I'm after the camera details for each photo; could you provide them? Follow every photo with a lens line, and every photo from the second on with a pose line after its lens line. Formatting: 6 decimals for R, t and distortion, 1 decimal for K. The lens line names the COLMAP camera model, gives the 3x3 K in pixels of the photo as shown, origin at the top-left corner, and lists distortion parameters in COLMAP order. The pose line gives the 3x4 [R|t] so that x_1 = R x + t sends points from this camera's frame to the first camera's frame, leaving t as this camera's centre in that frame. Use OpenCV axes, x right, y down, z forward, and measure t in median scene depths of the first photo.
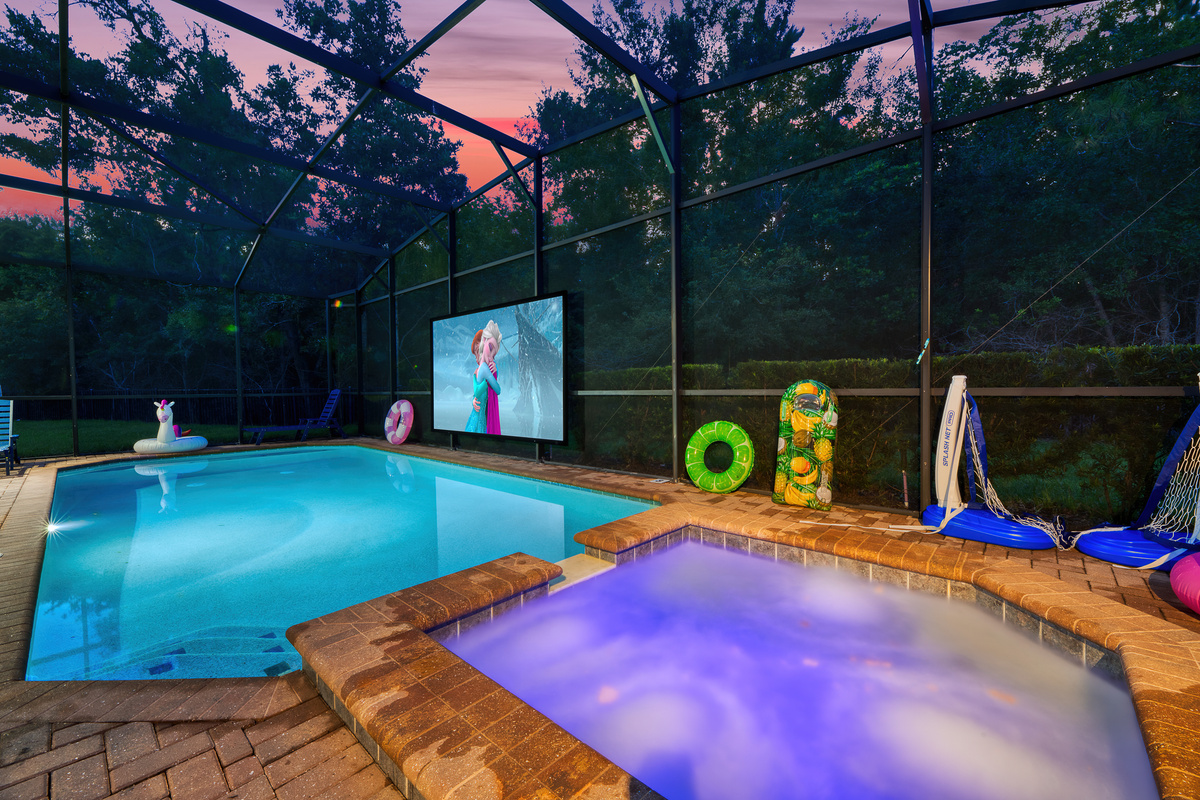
lens RADIAL K [[483.5, 0, 598.3], [0, 483.5, 397.6], [0, 0, 1]] dist [0.001449, 0.000069]
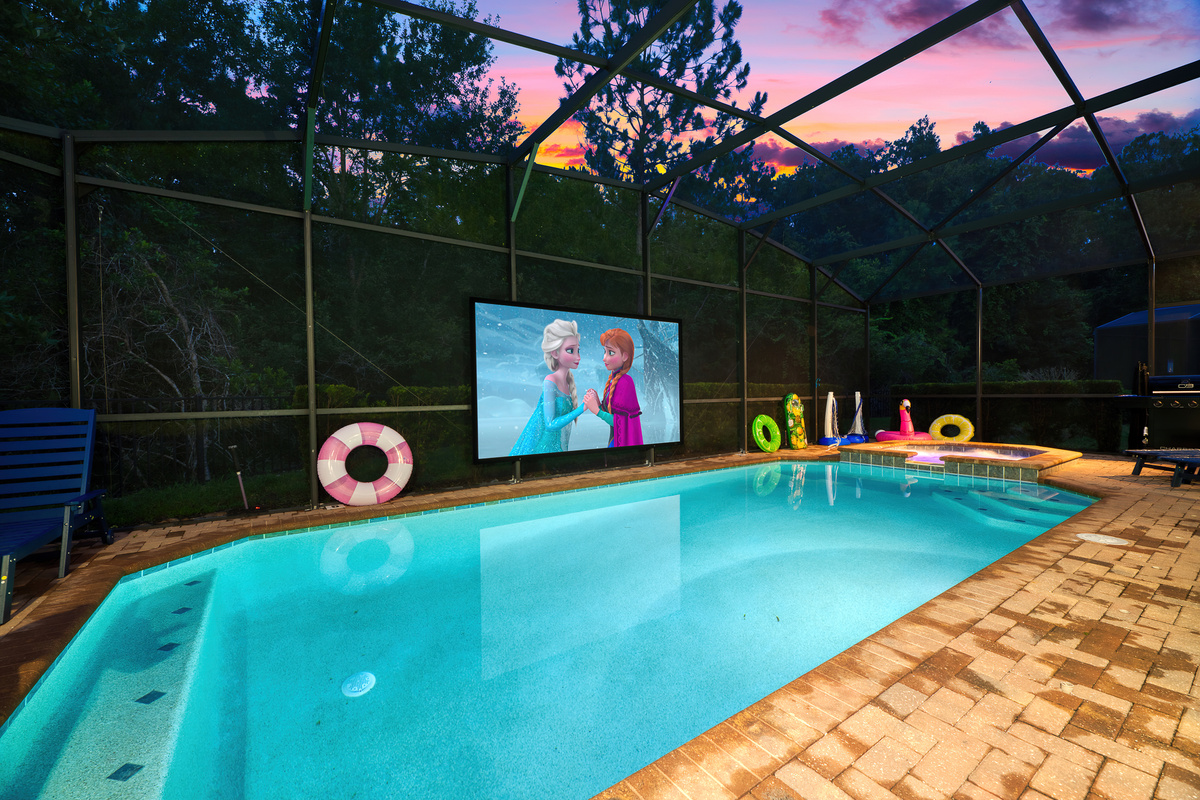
lens RADIAL K [[483.5, 0, 603.4], [0, 483.5, 399.4], [0, 0, 1]] dist [0.001449, 0.000069]
pose [[0.227714, -0.020733, 0.973507, -1.268516], [0.016011, 0.999718, 0.017546, -0.039066], [-0.973596, 0.011591, 0.227982, 0.876428]]
